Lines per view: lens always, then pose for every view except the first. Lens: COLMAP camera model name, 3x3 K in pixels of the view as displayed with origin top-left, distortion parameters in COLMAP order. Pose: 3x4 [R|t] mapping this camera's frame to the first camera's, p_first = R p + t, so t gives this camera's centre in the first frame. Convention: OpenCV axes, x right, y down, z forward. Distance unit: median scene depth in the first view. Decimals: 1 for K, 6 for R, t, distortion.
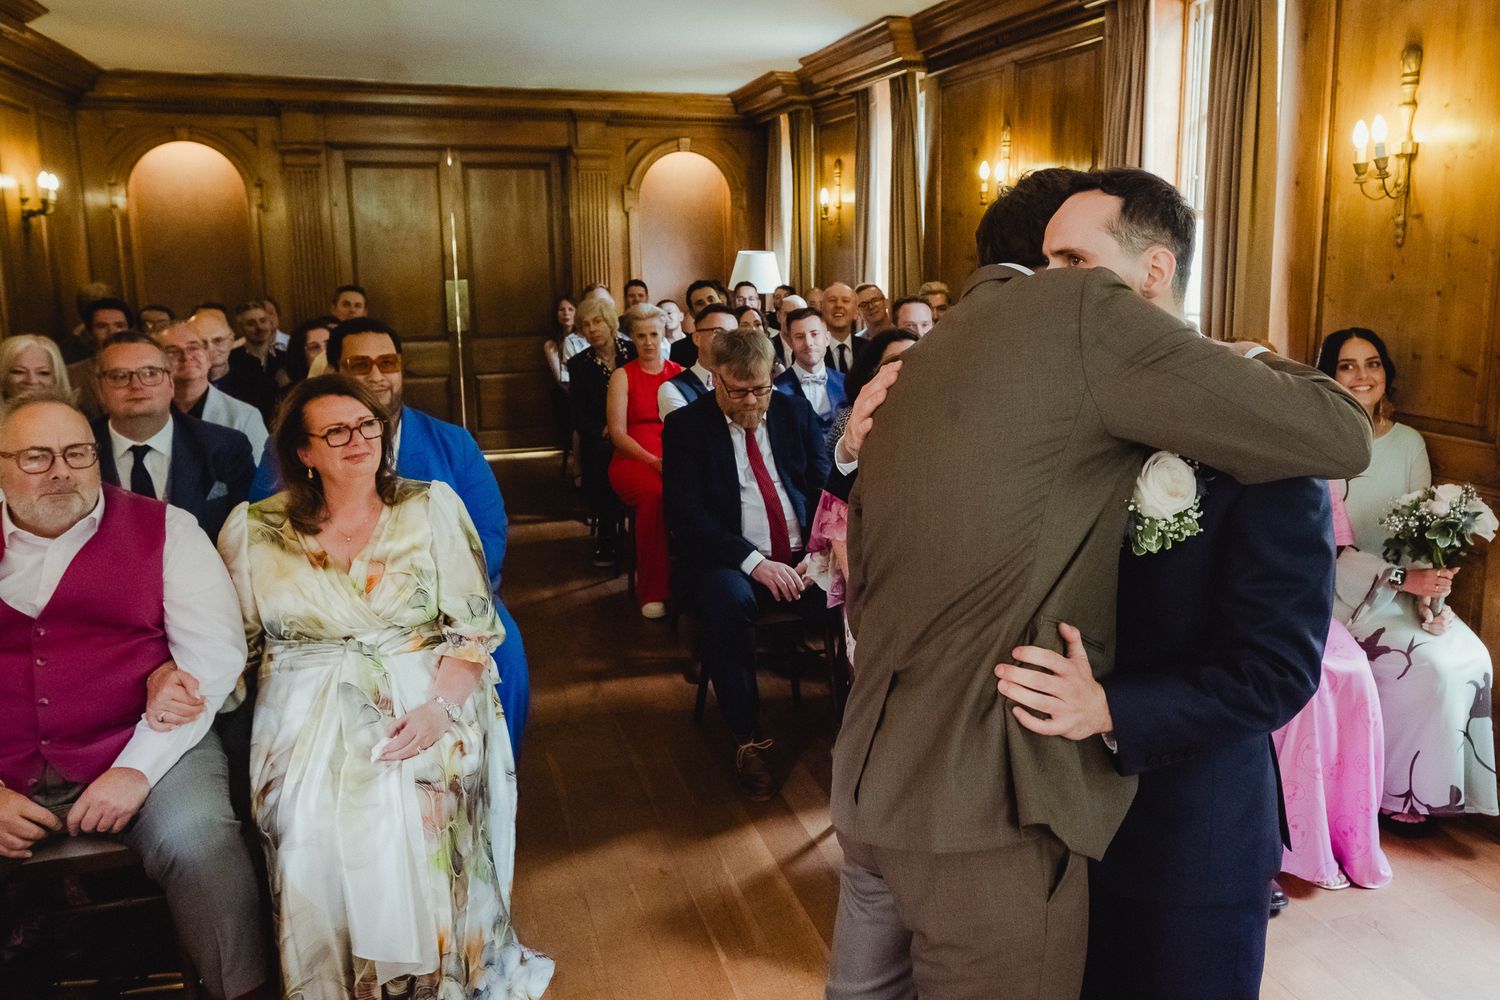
lens RADIAL K [[1129.1, 0, 822.1], [0, 1129.1, 417.6], [0, 0, 1]] dist [-0.008363, 0.016529]
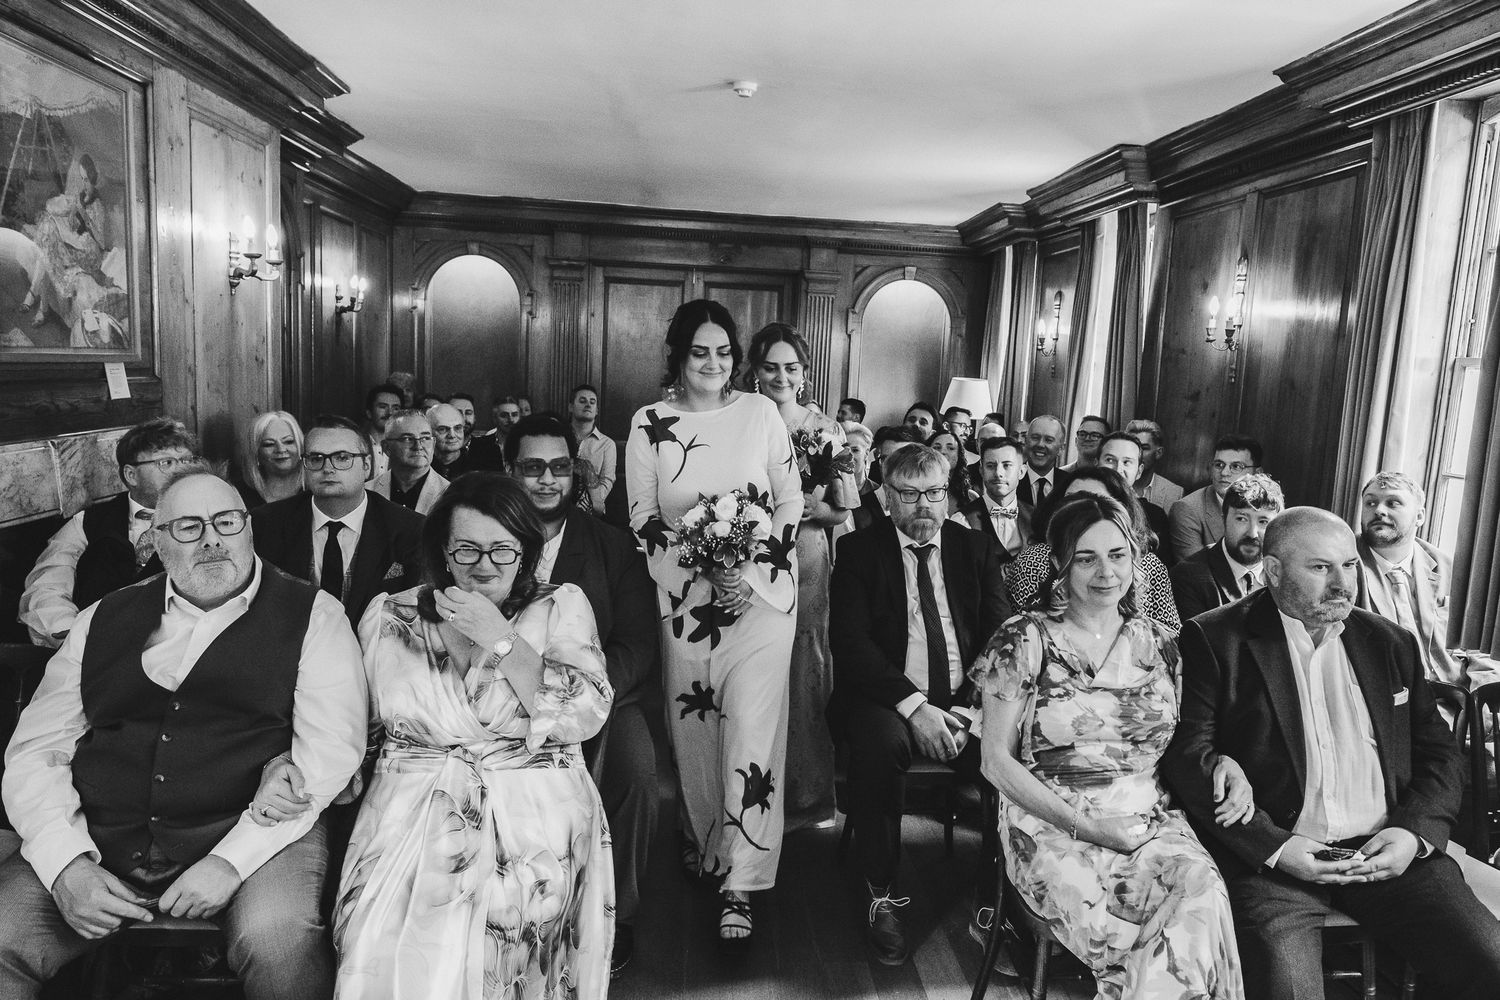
lens RADIAL K [[1058.2, 0, 747.4], [0, 1058.2, 504.5], [0, 0, 1]] dist [0.000740, -0.007297]
pose [[0.962681, 0.088400, -0.255793, 0.016666], [-0.094345, 0.995478, -0.011039, -0.012159], [0.253661, 0.034760, 0.966668, 0.091831]]
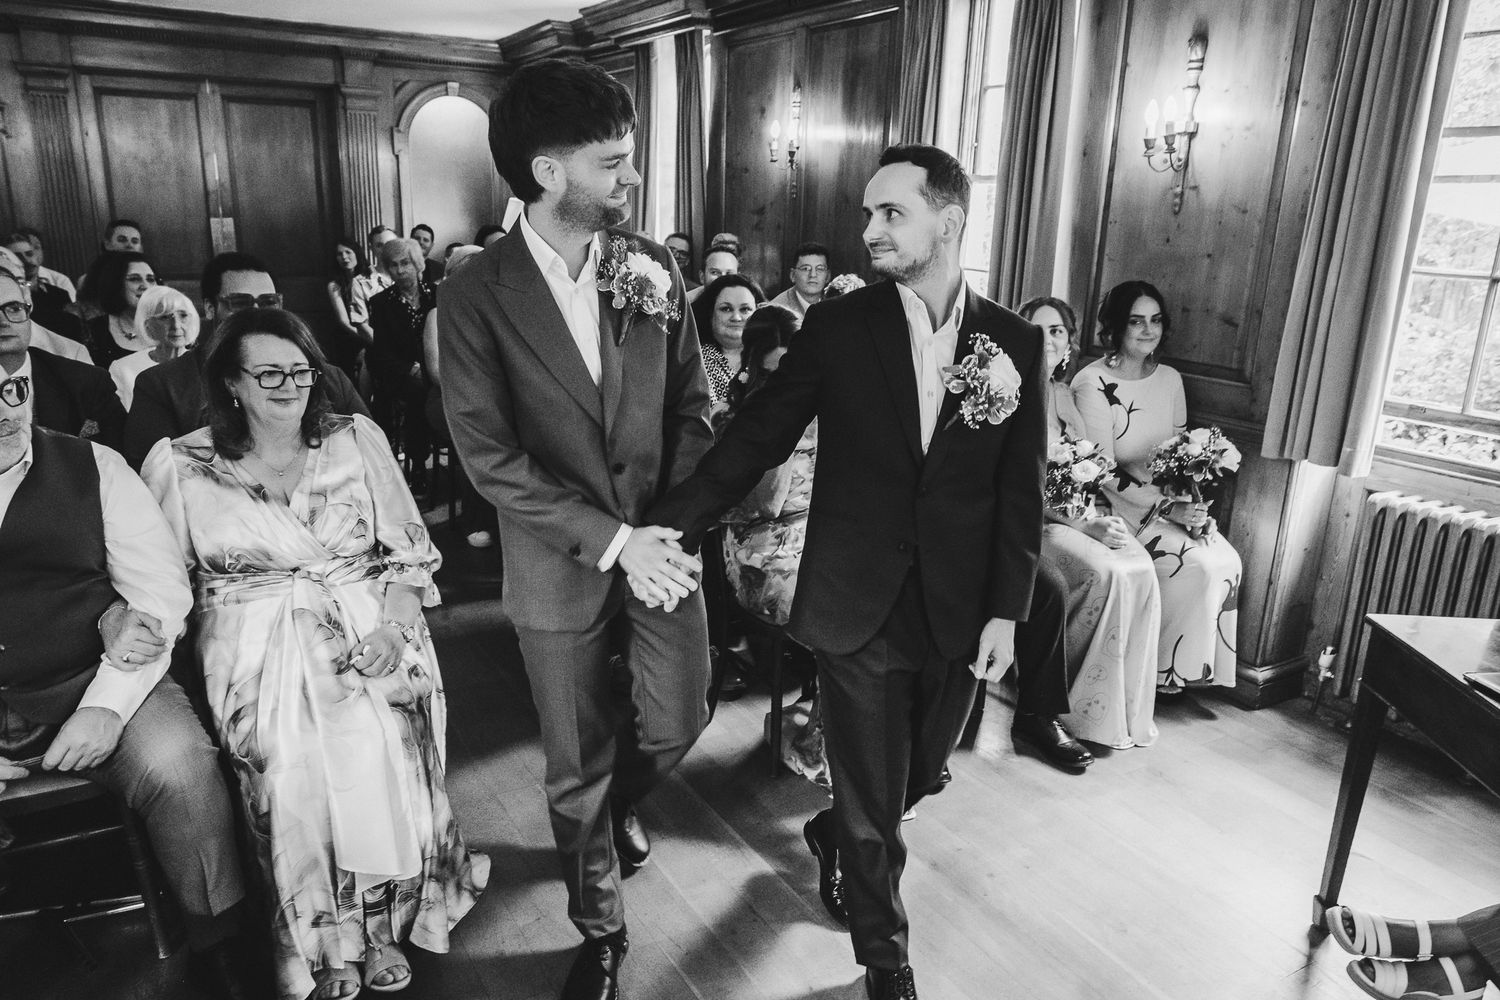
lens RADIAL K [[1026.7, 0, 771.6], [0, 1026.7, 480.1], [0, 0, 1]] dist [-0.014565, 0.006010]
pose [[0.982145, -0.013342, 0.187652, -0.086047], [-0.008414, 0.993369, 0.114664, 0.002984], [-0.187937, -0.114195, 0.975520, 0.015247]]
